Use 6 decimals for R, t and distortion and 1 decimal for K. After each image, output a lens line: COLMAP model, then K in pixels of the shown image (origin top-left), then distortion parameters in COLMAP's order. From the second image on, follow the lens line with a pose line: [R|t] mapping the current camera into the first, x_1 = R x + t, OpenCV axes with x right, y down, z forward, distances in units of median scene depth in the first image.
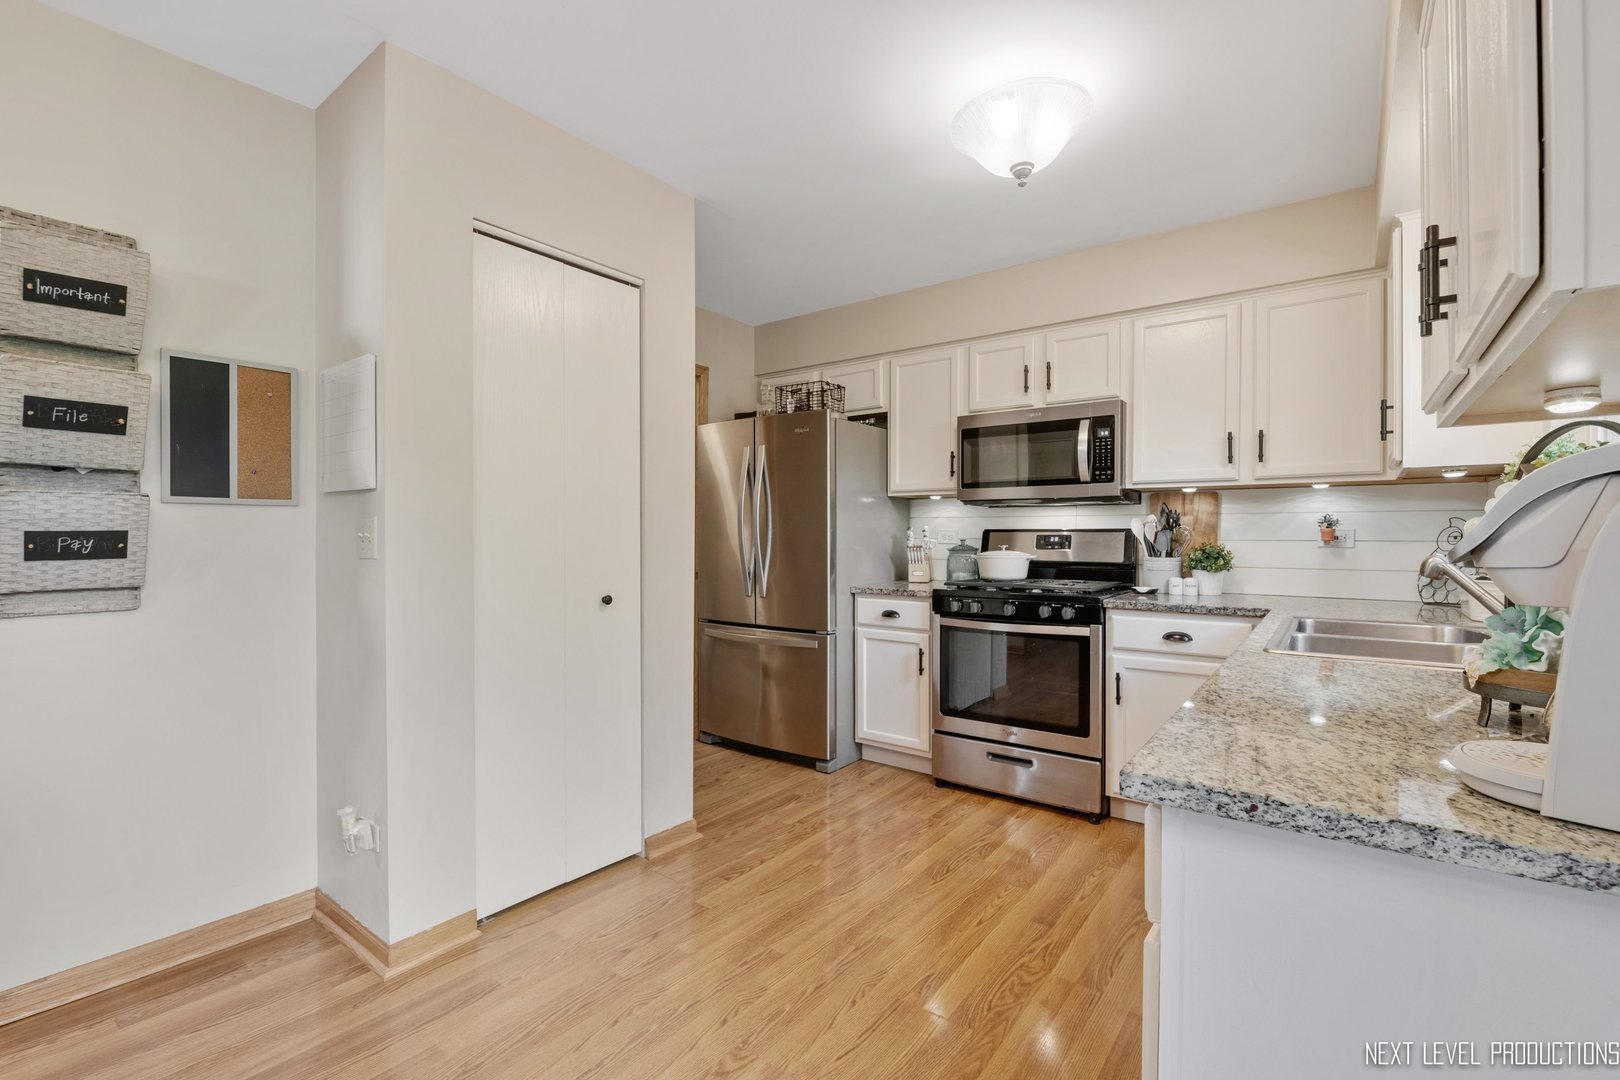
lens RADIAL K [[706.6, 0, 812.5], [0, 706.6, 541.1], [0, 0, 1]] dist [-0.002304, -0.000094]
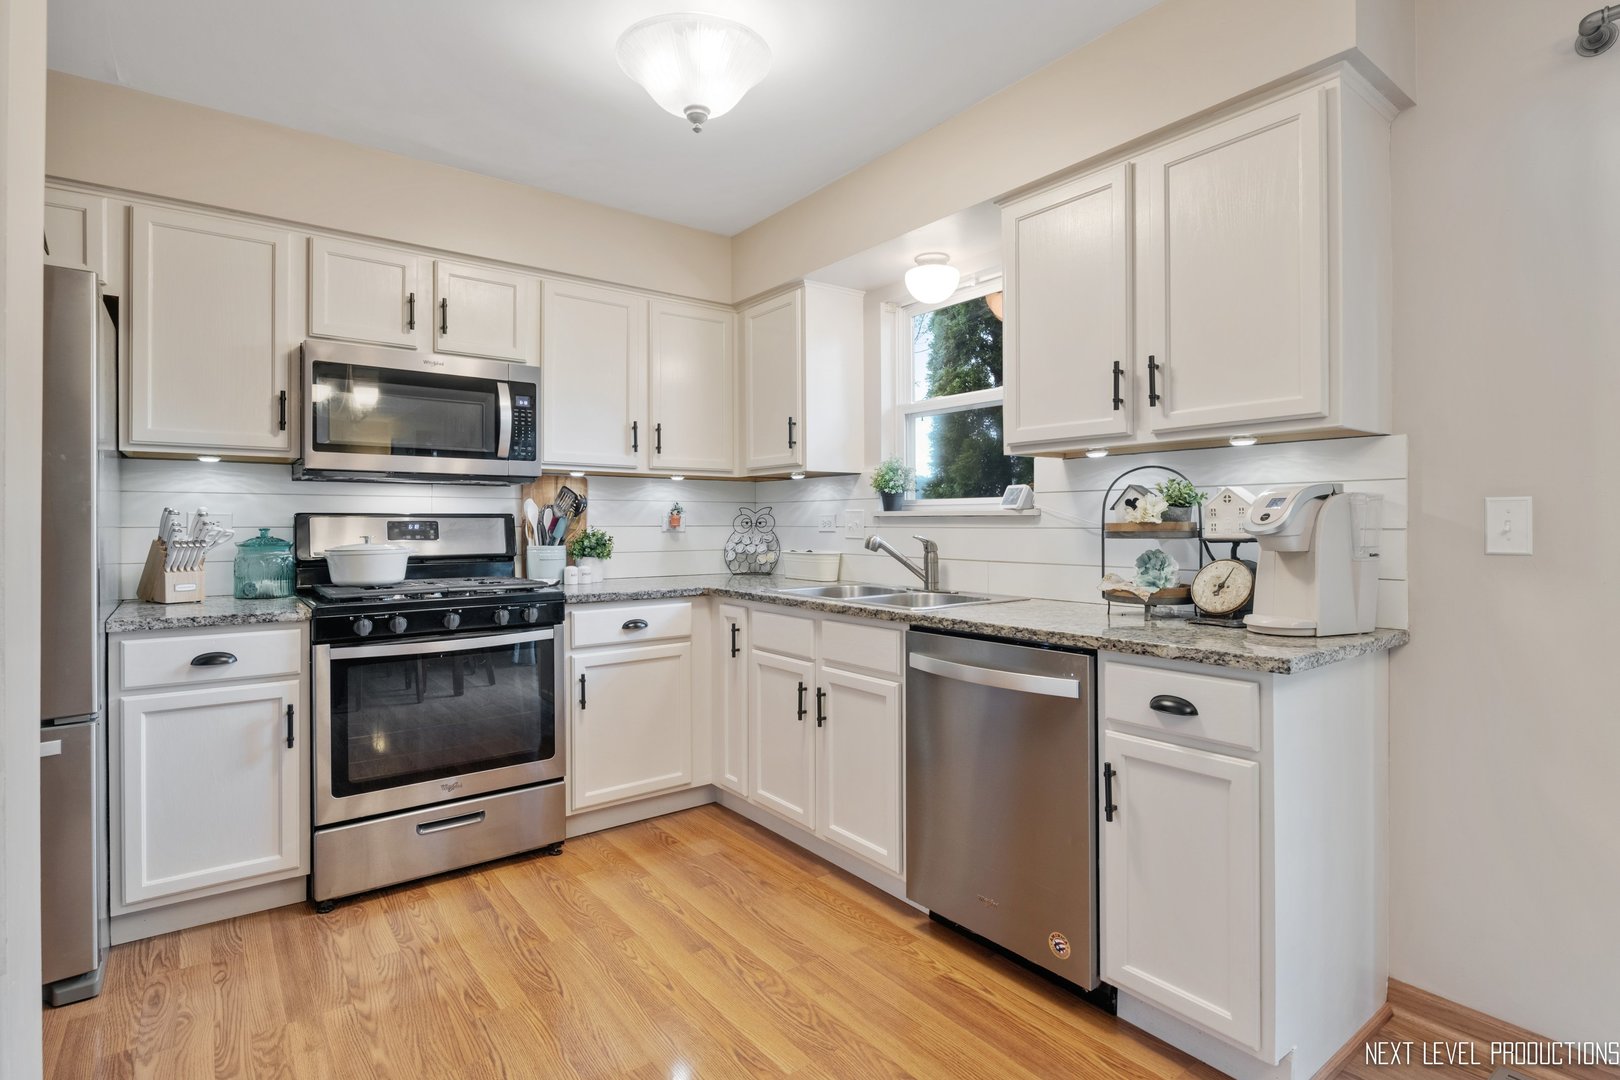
lens RADIAL K [[810.5, 0, 811.9], [0, 810.5, 523.2], [0, 0, 1]] dist [-0.001889, -0.000923]
pose [[0.269762, -0.002884, 0.962923, -0.433304], [0.008414, 0.999964, 0.000638, -0.004001], [-0.962890, 0.007930, 0.269777, 0.391108]]
